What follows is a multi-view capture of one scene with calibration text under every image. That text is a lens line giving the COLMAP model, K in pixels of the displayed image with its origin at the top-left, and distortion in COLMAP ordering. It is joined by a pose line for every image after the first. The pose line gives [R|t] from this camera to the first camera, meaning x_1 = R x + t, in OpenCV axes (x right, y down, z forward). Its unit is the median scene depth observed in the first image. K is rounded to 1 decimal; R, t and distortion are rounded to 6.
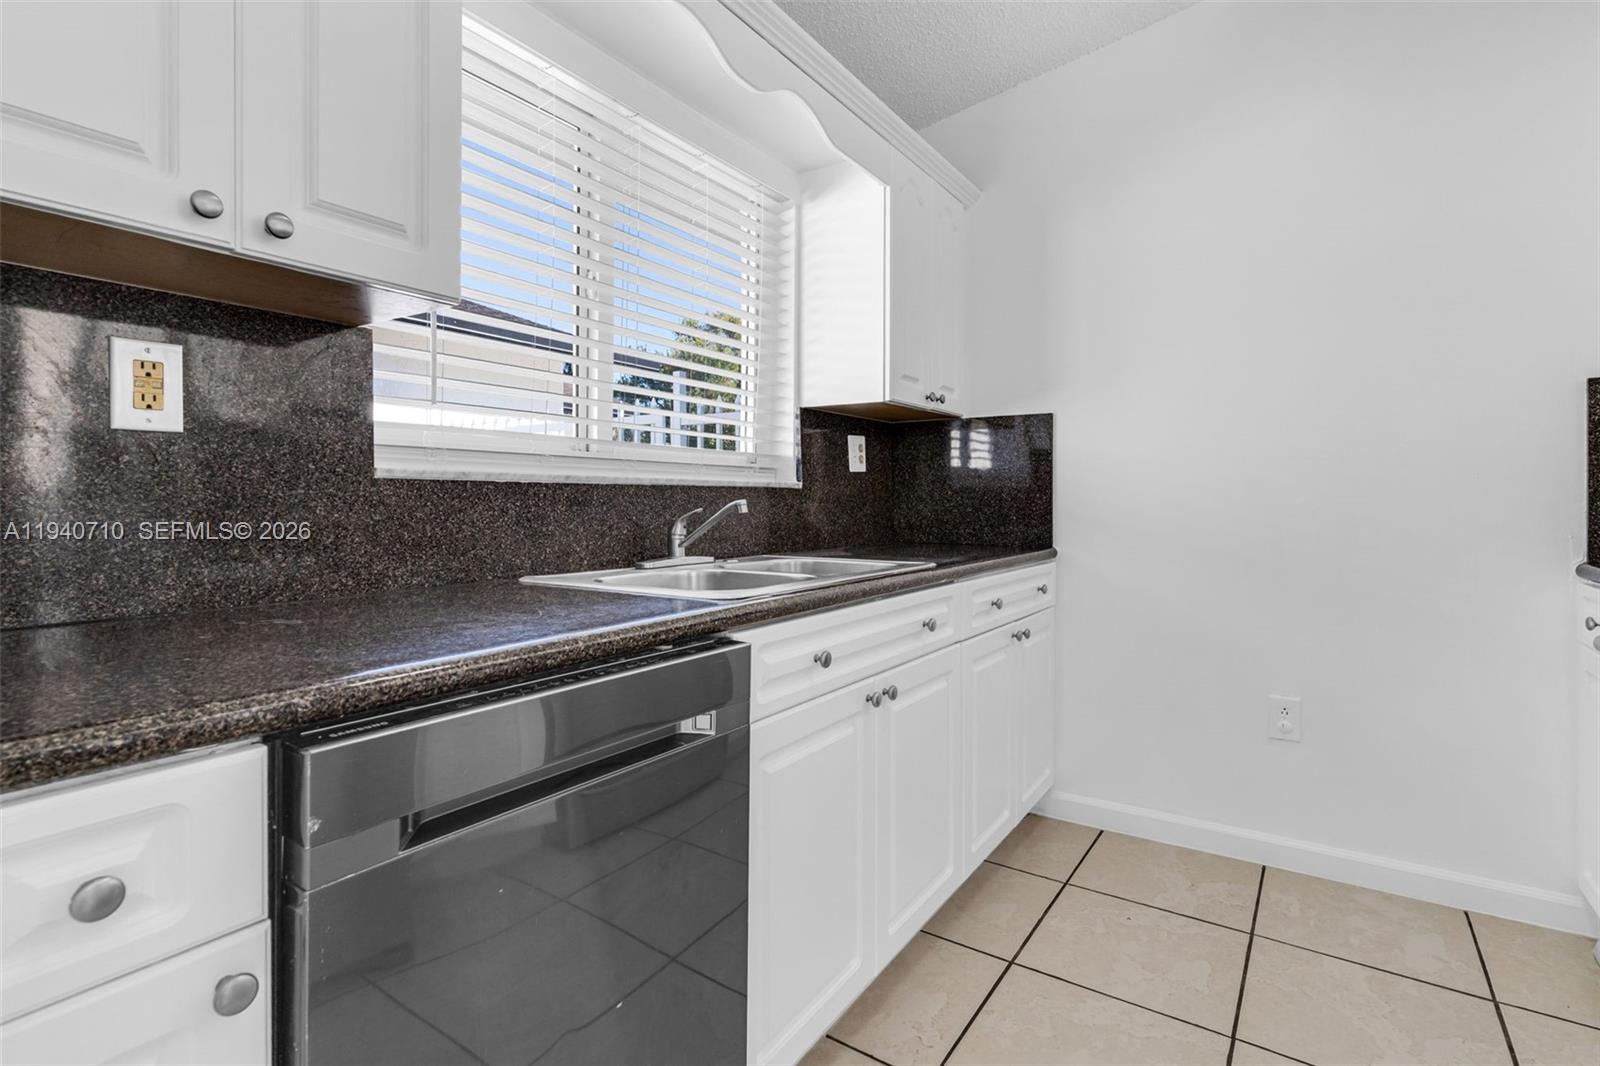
lens RADIAL K [[781.2, 0, 796.8], [0, 781.2, 500.5], [0, 0, 1]] dist [0.002253, 0.000267]
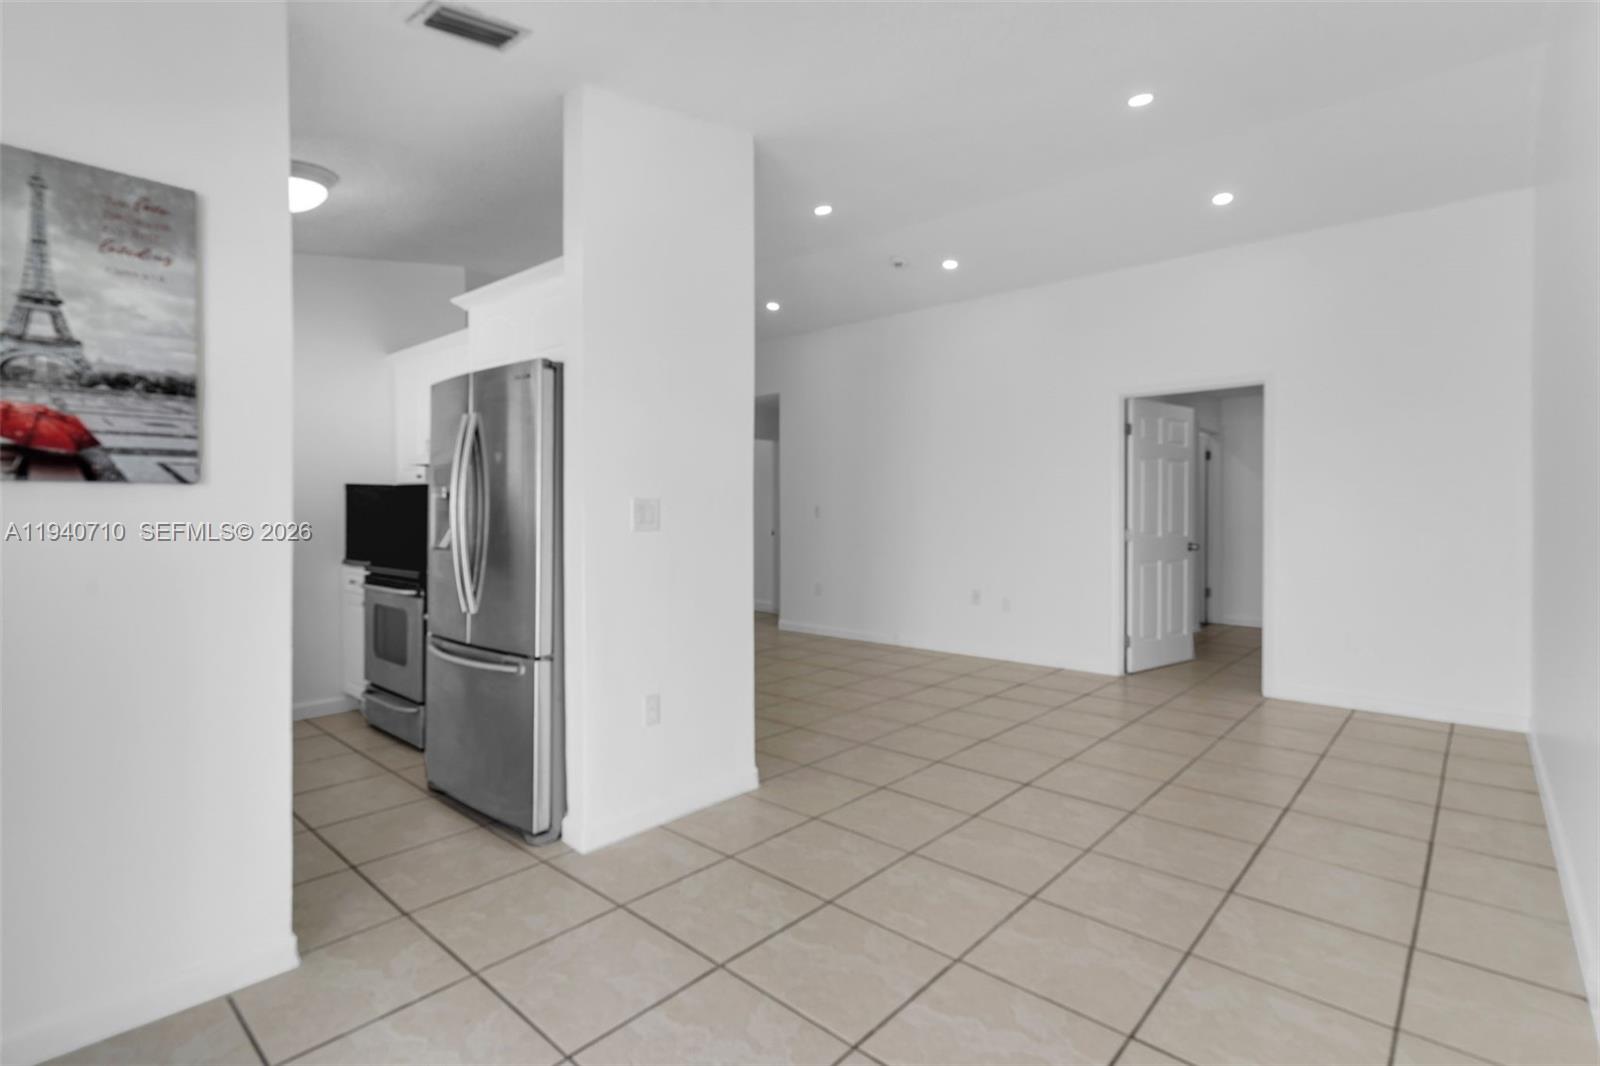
lens RADIAL K [[771.5, 0, 806.4], [0, 771.5, 523.4], [0, 0, 1]] dist [0.003471, 0.000071]
pose [[0.137135, -0.009178, 0.990510, -1.036715], [-0.005839, 0.999932, 0.010074, -0.055733], [-0.990535, -0.007165, 0.137072, -0.663156]]
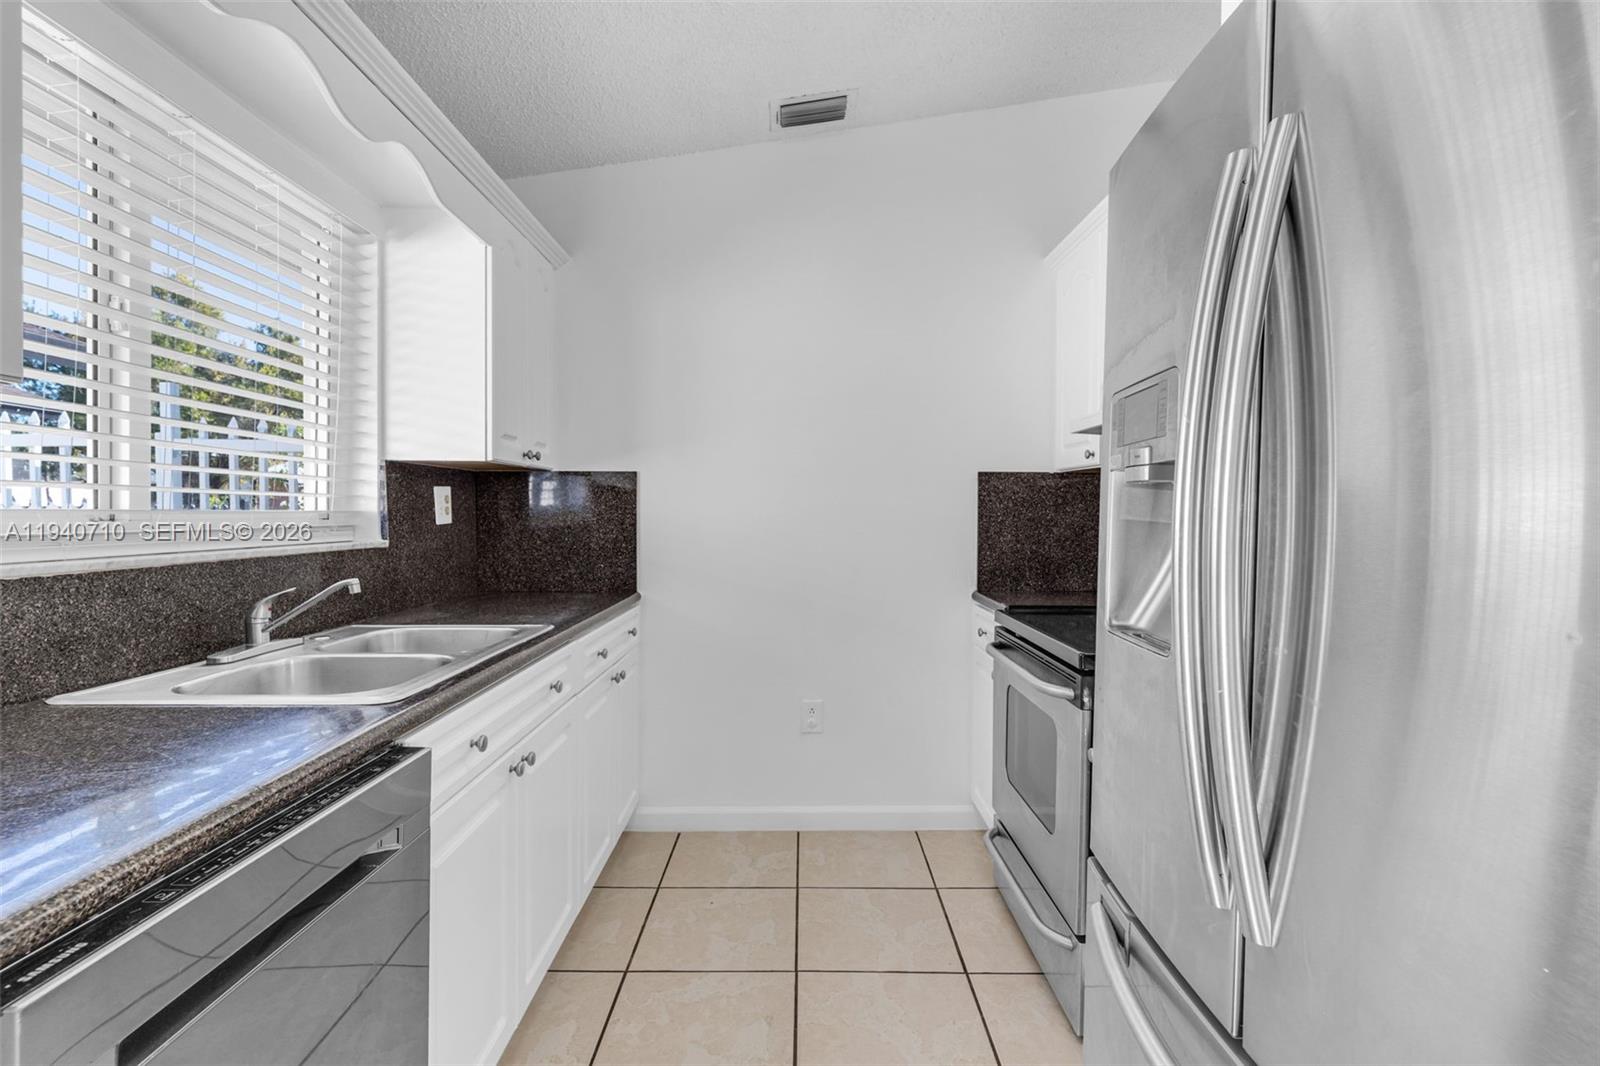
lens RADIAL K [[771.5, 0, 806.4], [0, 771.5, 523.4], [0, 0, 1]] dist [0.003471, 0.000071]
pose [[0.820845, -0.006514, 0.571114, -0.121201], [-0.003951, 0.999846, 0.017082, -0.067276], [-0.571138, -0.016278, 0.820693, -0.051593]]
